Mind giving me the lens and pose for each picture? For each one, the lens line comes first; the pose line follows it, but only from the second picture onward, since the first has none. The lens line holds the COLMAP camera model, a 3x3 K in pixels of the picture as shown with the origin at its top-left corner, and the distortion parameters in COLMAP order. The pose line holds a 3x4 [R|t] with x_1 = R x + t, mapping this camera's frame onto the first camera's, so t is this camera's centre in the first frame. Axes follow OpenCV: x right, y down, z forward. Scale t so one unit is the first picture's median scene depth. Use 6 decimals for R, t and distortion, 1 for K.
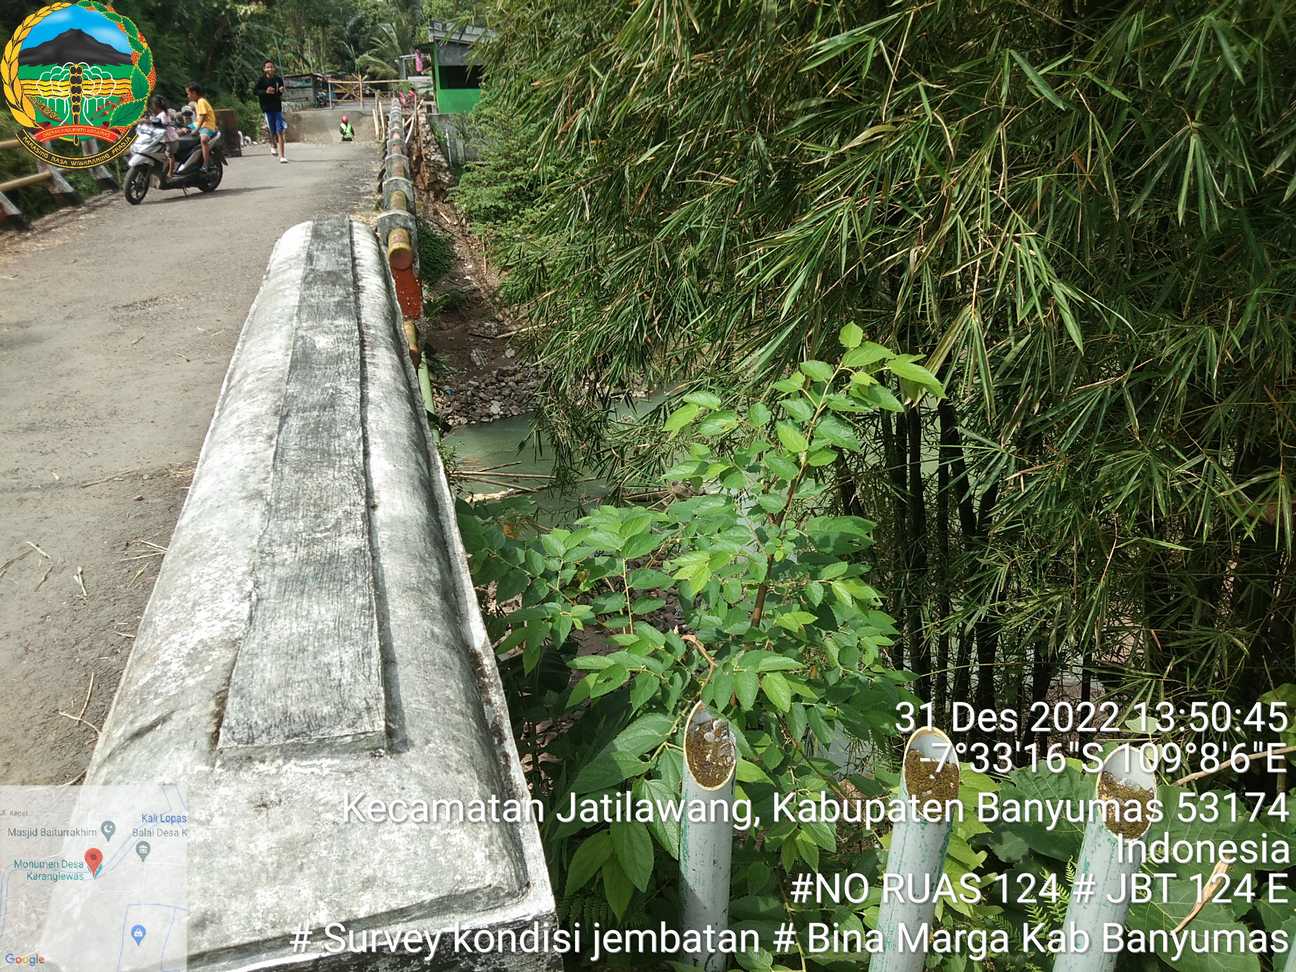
lens RADIAL K [[1042.3, 0, 648.0], [0, 1042.3, 486.0], [0, 0, 1]] dist [0.008923, -0.005503]
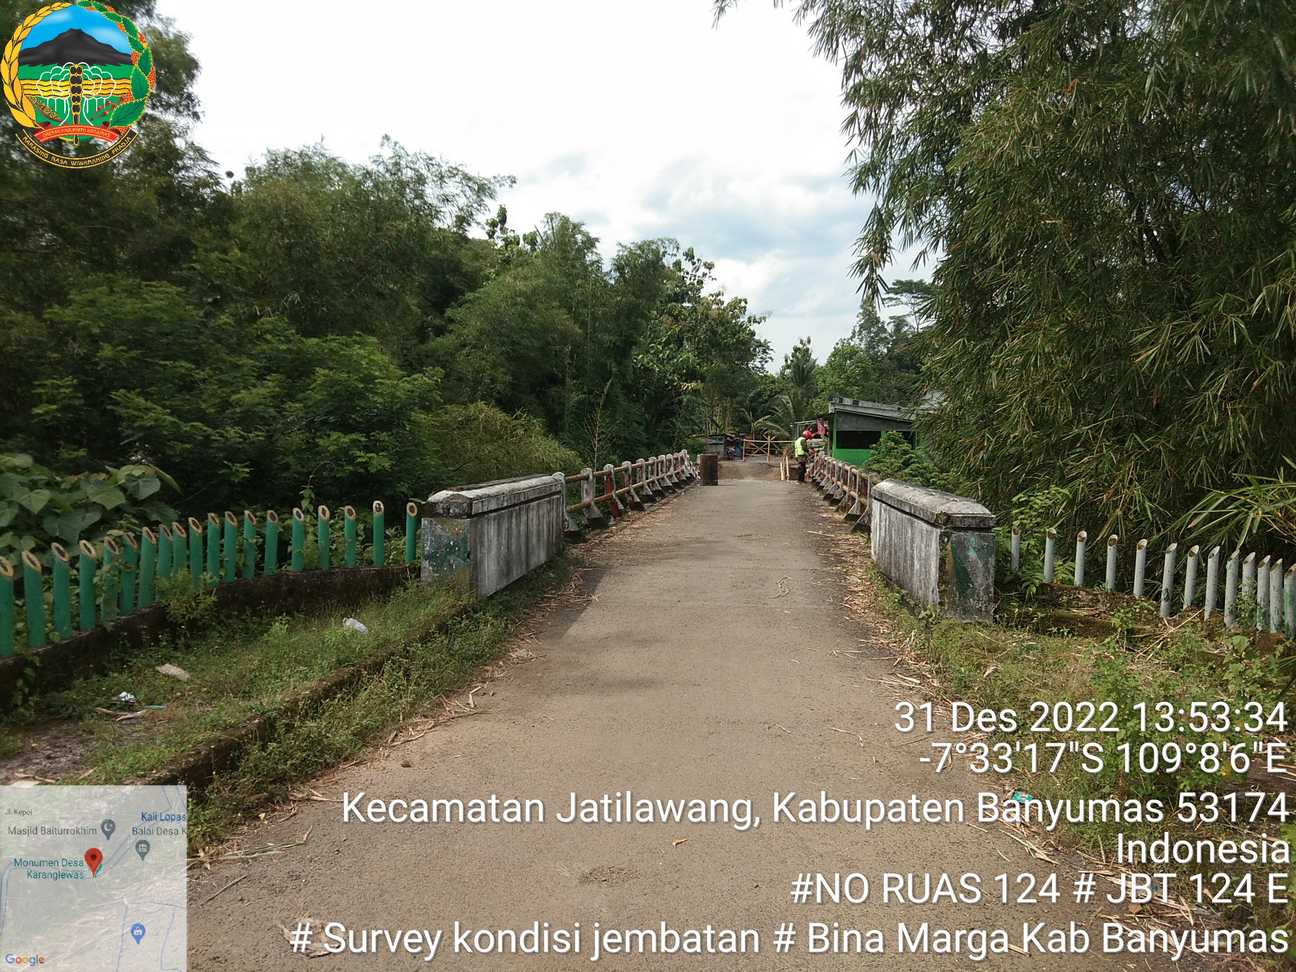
lens RADIAL K [[1042.3, 0, 648.0], [0, 1042.3, 486.0], [0, 0, 1]] dist [0.008923, -0.005503]
pose [[0.941650, 0.047104, -0.333281, 0.000932], [-0.152558, 0.942343, -0.297851, 0.052301], [0.300036, 0.331316, 0.894544, -0.129123]]
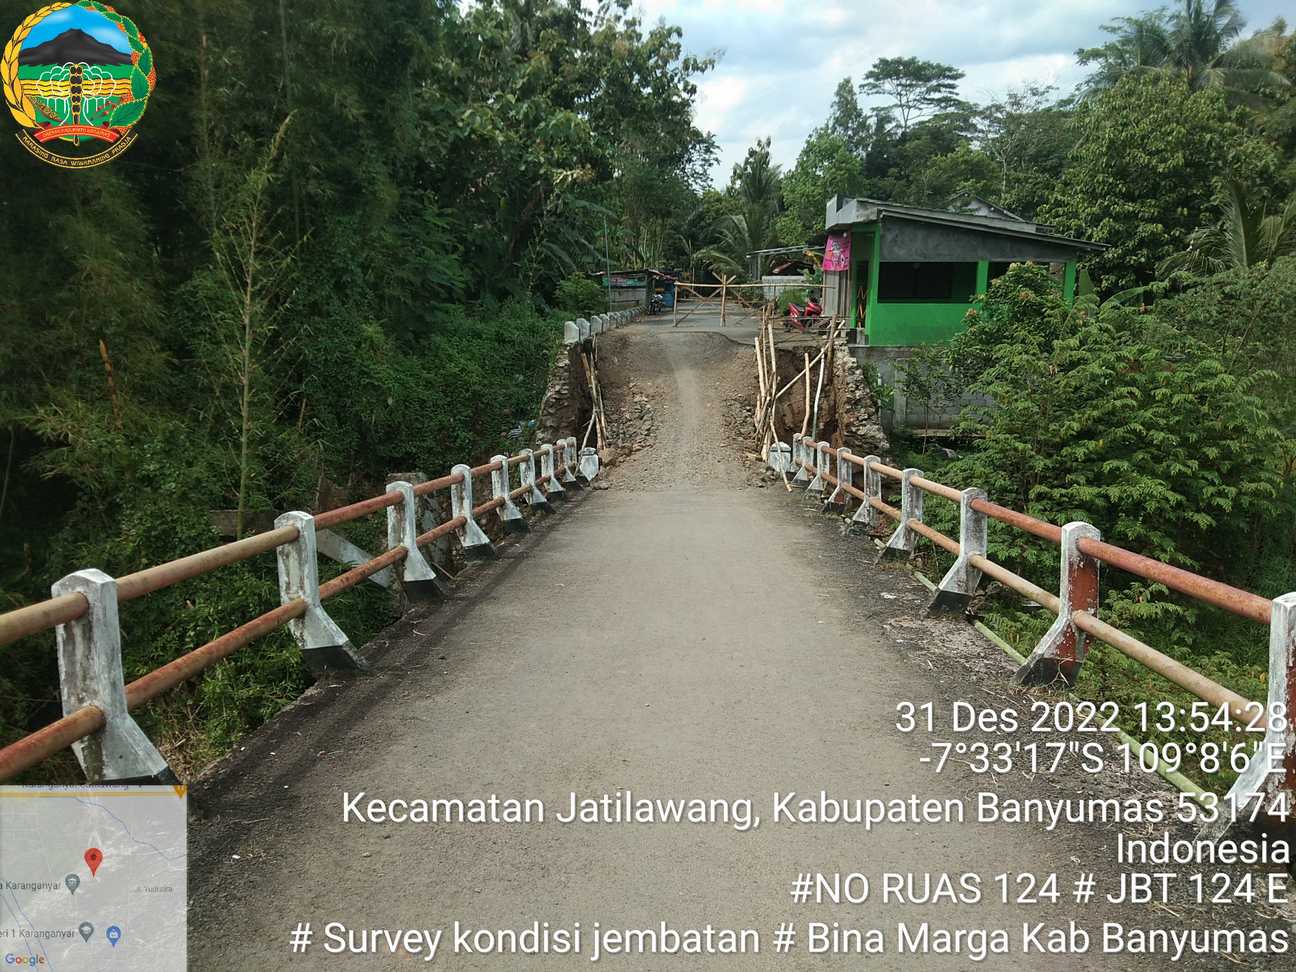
lens RADIAL K [[1042.3, 0, 648.0], [0, 1042.3, 486.0], [0, 0, 1]] dist [0.008923, -0.005503]
pose [[0.960180, 0.077295, -0.268479, -0.156364], [-0.122513, 0.980135, -0.155970, -0.181649], [0.251090, 0.182651, 0.950575, 0.456477]]
